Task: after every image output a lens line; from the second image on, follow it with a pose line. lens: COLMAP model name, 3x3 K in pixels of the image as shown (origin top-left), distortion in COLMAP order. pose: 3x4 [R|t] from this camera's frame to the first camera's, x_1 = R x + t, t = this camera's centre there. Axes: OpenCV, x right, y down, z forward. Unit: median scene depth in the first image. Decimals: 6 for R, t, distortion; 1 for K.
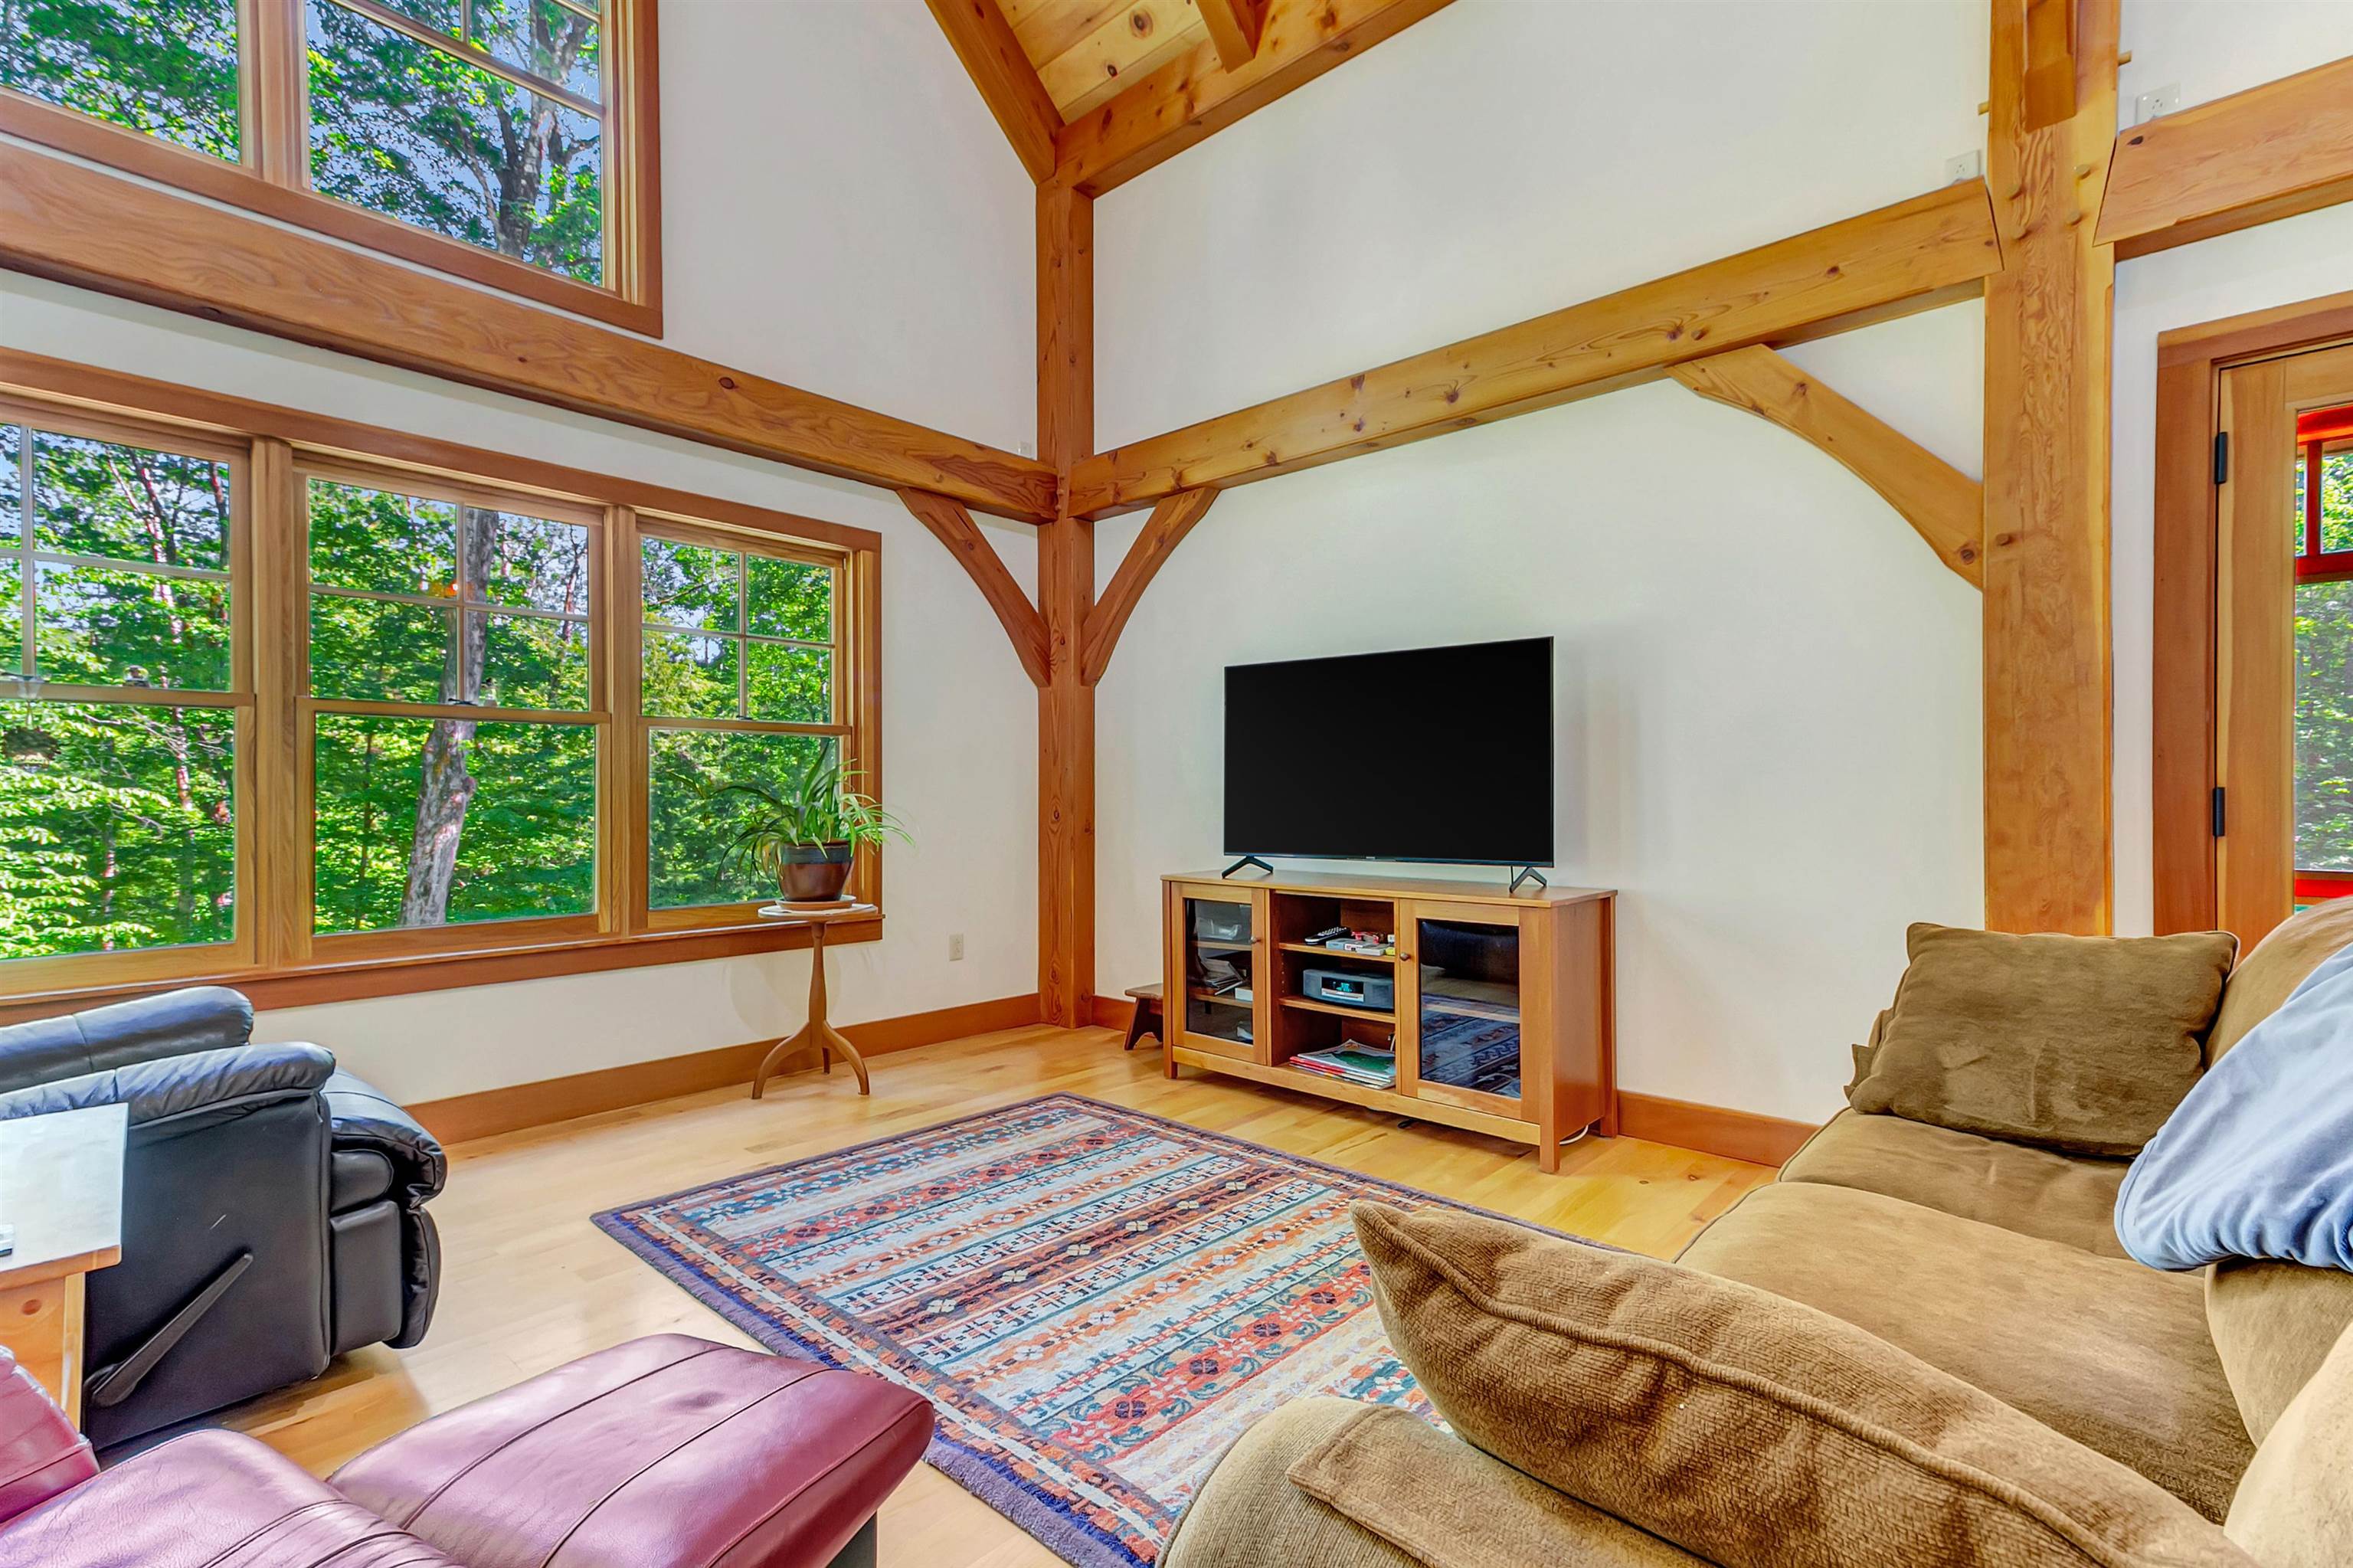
lens RADIAL K [[1085.6, 0, 1197.5], [0, 1085.6, 790.3], [0, 0, 1]] dist [0.020406, 0.001735]
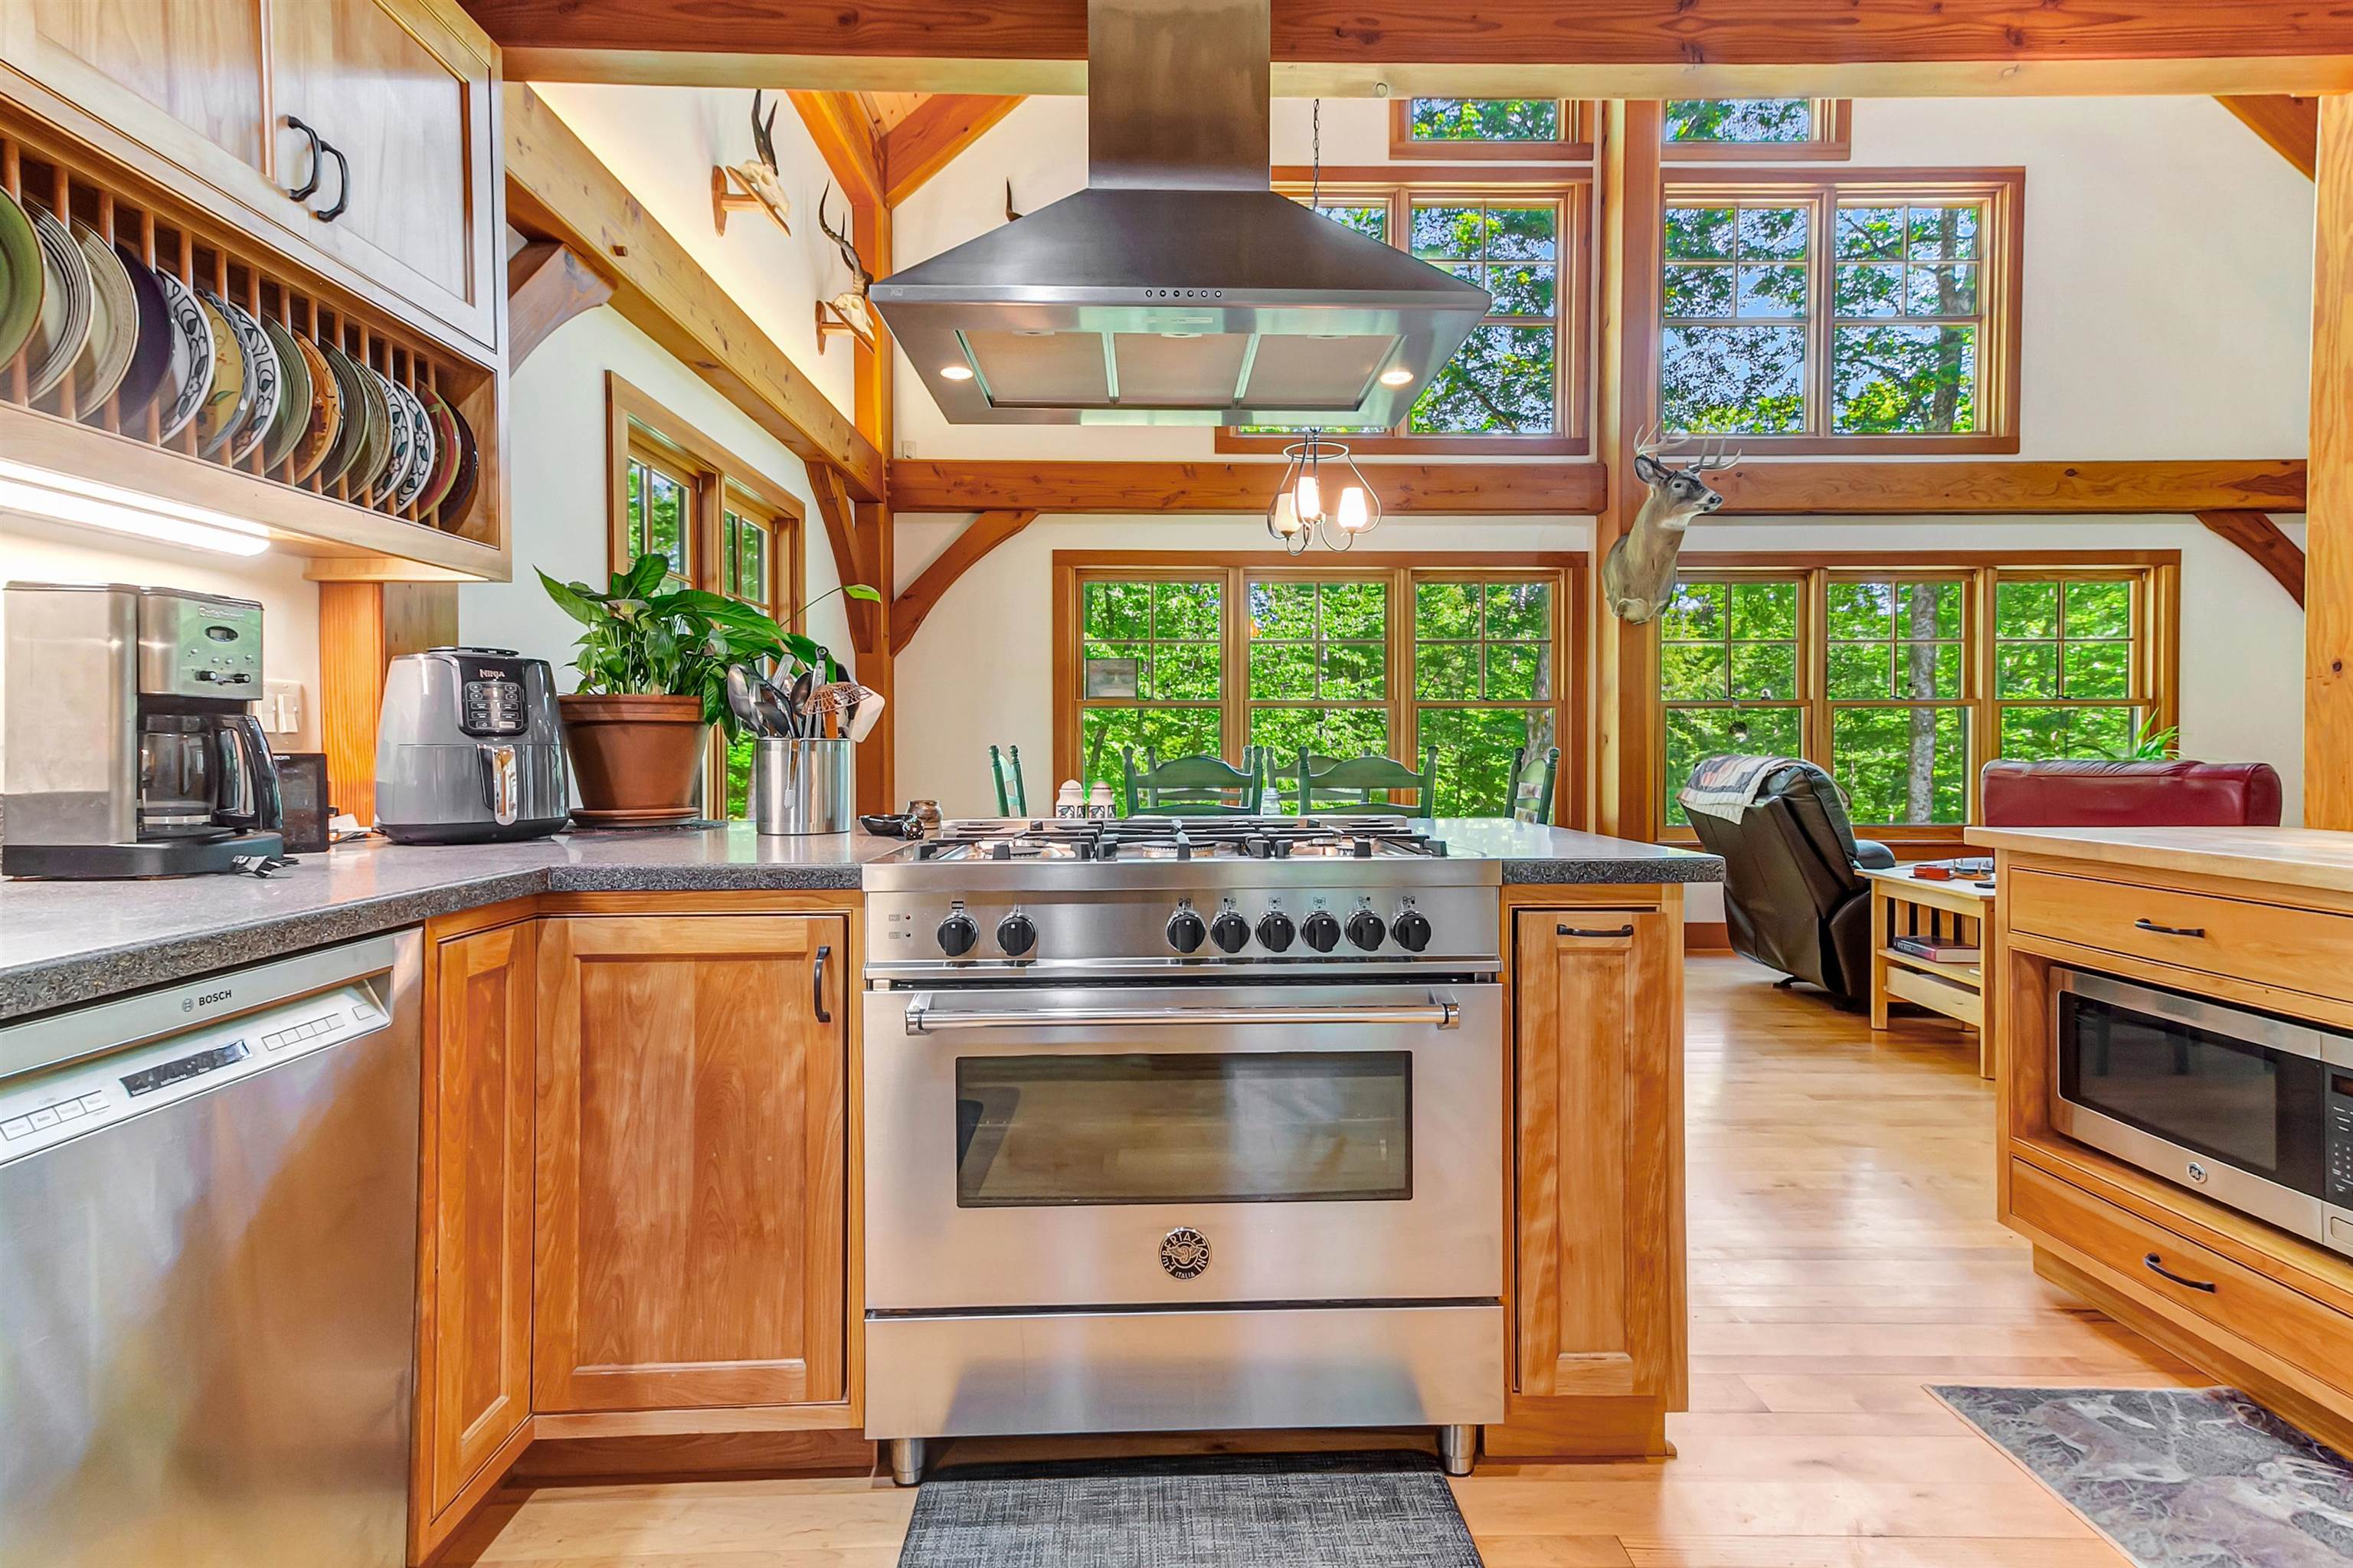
lens RADIAL K [[1085.6, 0, 1181.5], [0, 1085.6, 762.8], [0, 0, 1]] dist [0.020406, 0.001735]
pose [[0.676872, 0.007432, -0.736063, -0.219023], [0.006623, 0.999847, 0.016185, -0.021984], [0.736071, -0.015830, 0.676719, -1.337383]]
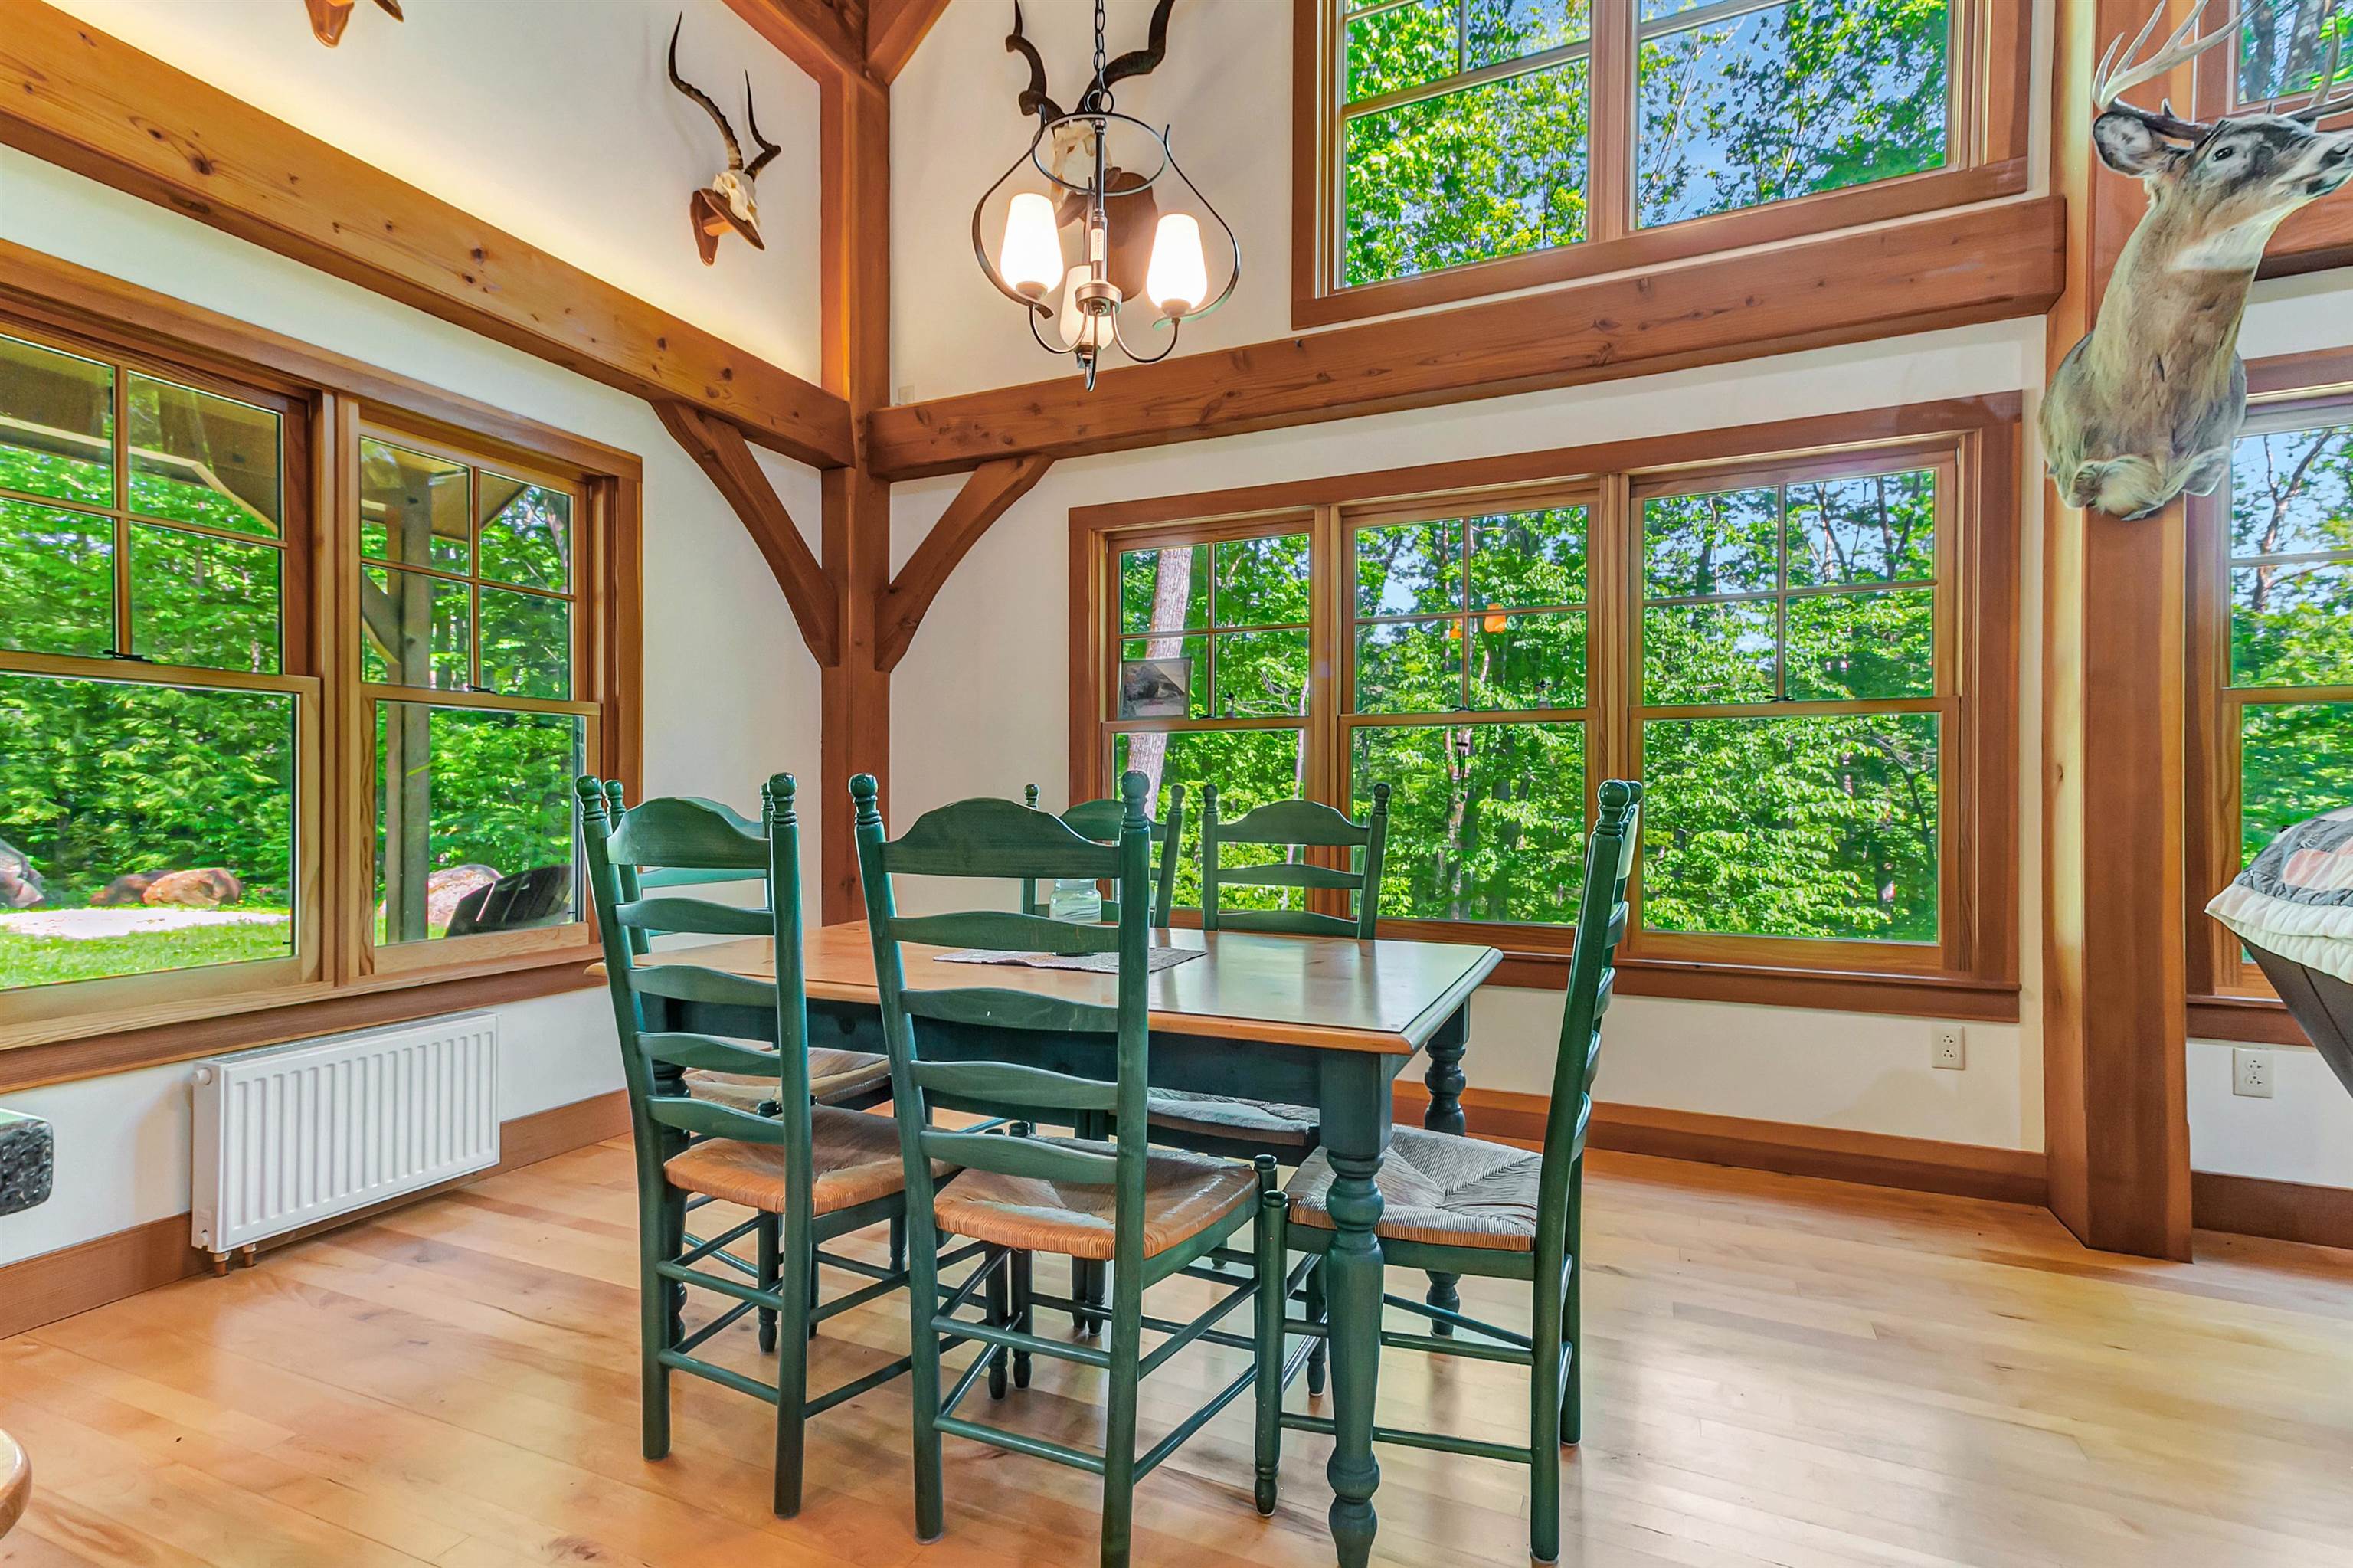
lens RADIAL K [[1085.6, 0, 1178.3], [0, 1085.6, 805.1], [0, 0, 1]] dist [0.020406, 0.001735]
pose [[0.309269, 0.002690, -0.950971, -0.515392], [0.003987, 0.999984, 0.004125, -0.005653], [0.950966, -0.005067, 0.309253, -0.340528]]
